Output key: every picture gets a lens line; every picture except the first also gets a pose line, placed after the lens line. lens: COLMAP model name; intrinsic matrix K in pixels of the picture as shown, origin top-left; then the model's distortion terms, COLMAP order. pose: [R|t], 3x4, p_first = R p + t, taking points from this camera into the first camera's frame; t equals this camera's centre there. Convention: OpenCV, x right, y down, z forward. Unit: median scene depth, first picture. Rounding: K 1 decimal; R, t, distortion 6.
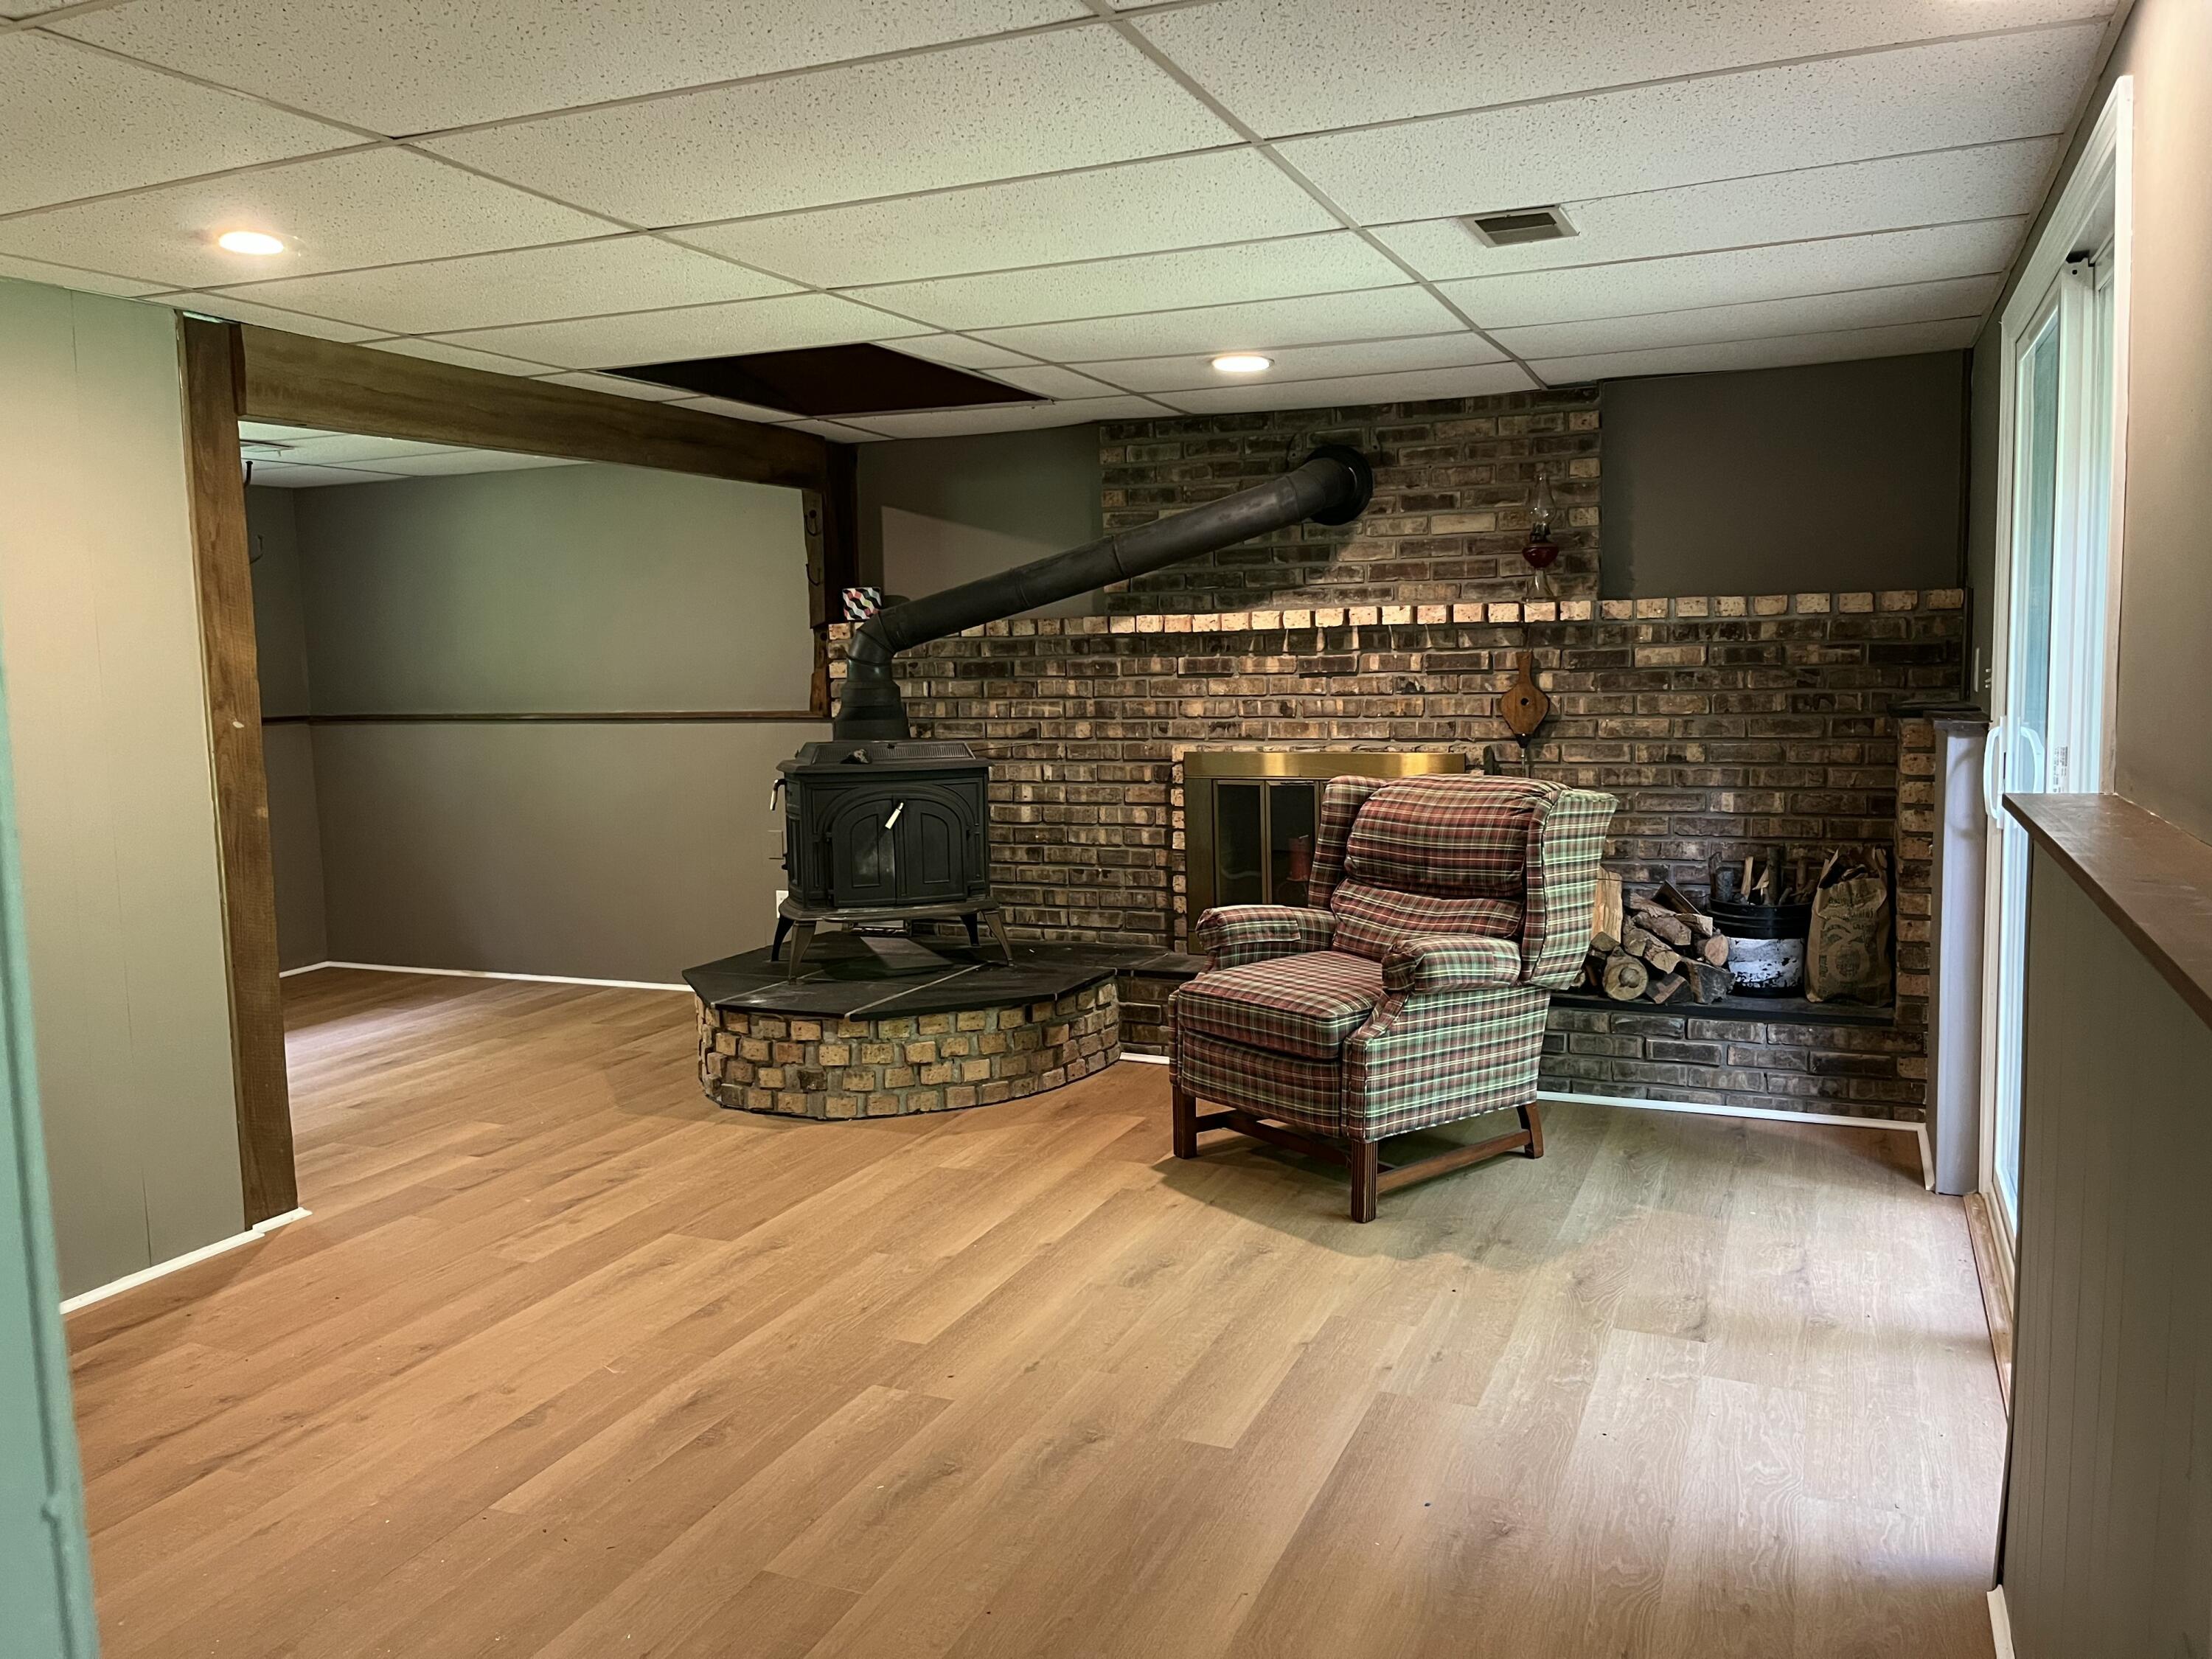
lens RADIAL K [[1665.2, 0, 1103.9], [0, 1665.2, 843.5], [0, 0, 1]] dist [0.069057, -0.100905]
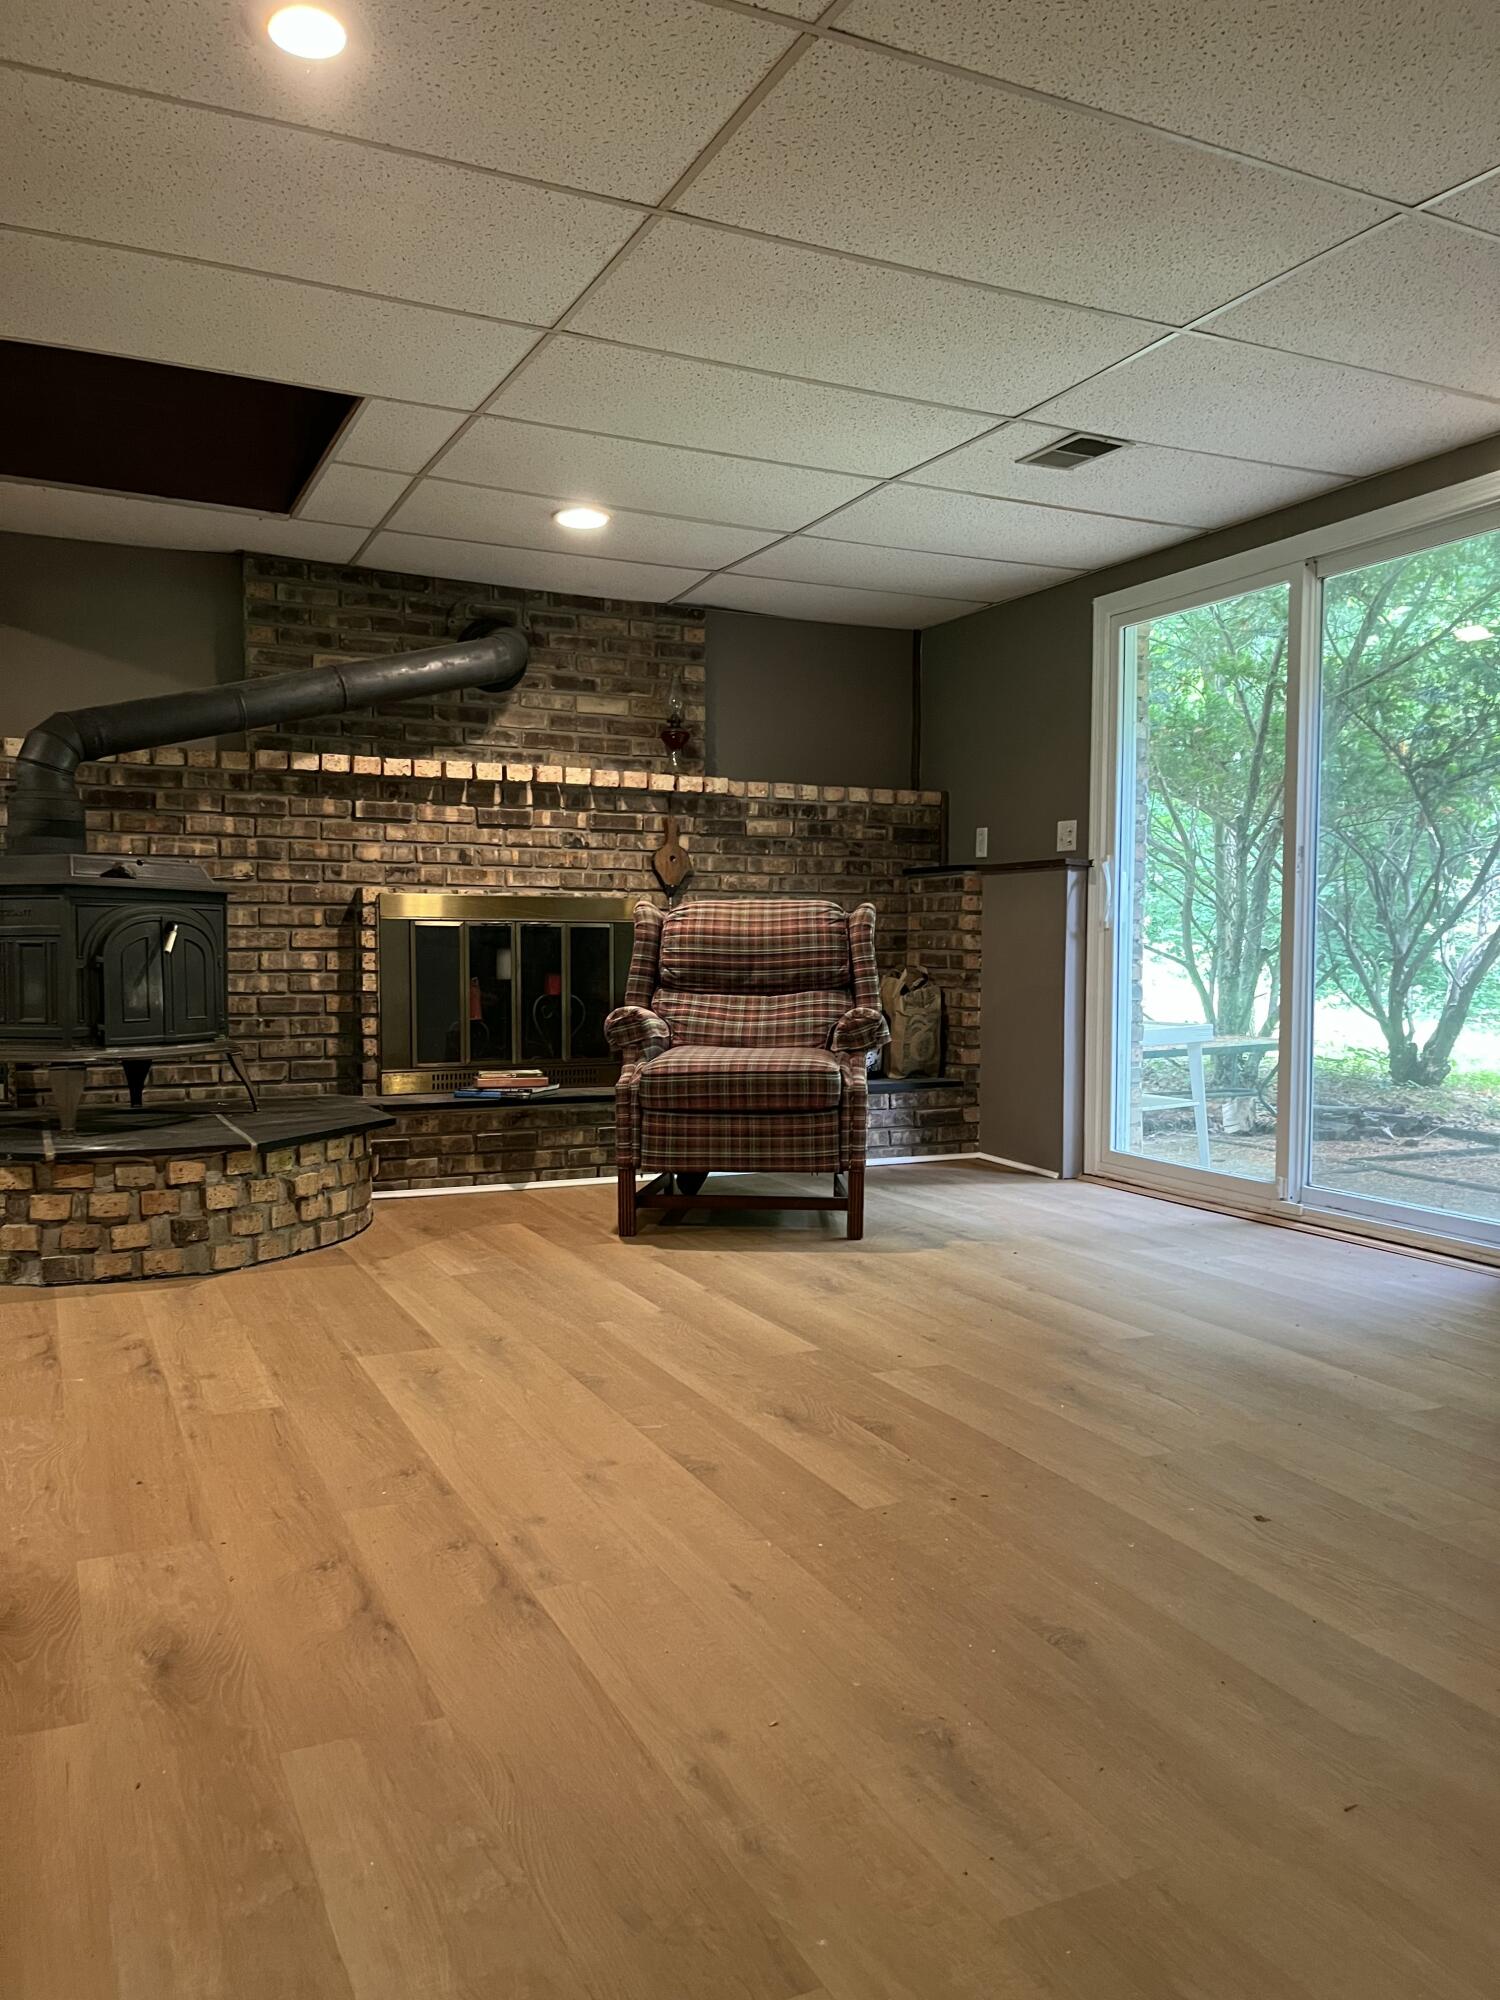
lens RADIAL K [[1509.8, 0, 755.1], [0, 1509.8, 1051.3], [0, 0, 1]] dist [0.096463, -0.299624]
pose [[0.649311, -0.028116, 0.760003, -0.538484], [0.069027, 0.997370, -0.022077, 0.081731], [-0.757384, 0.066796, 0.649545, 0.251787]]
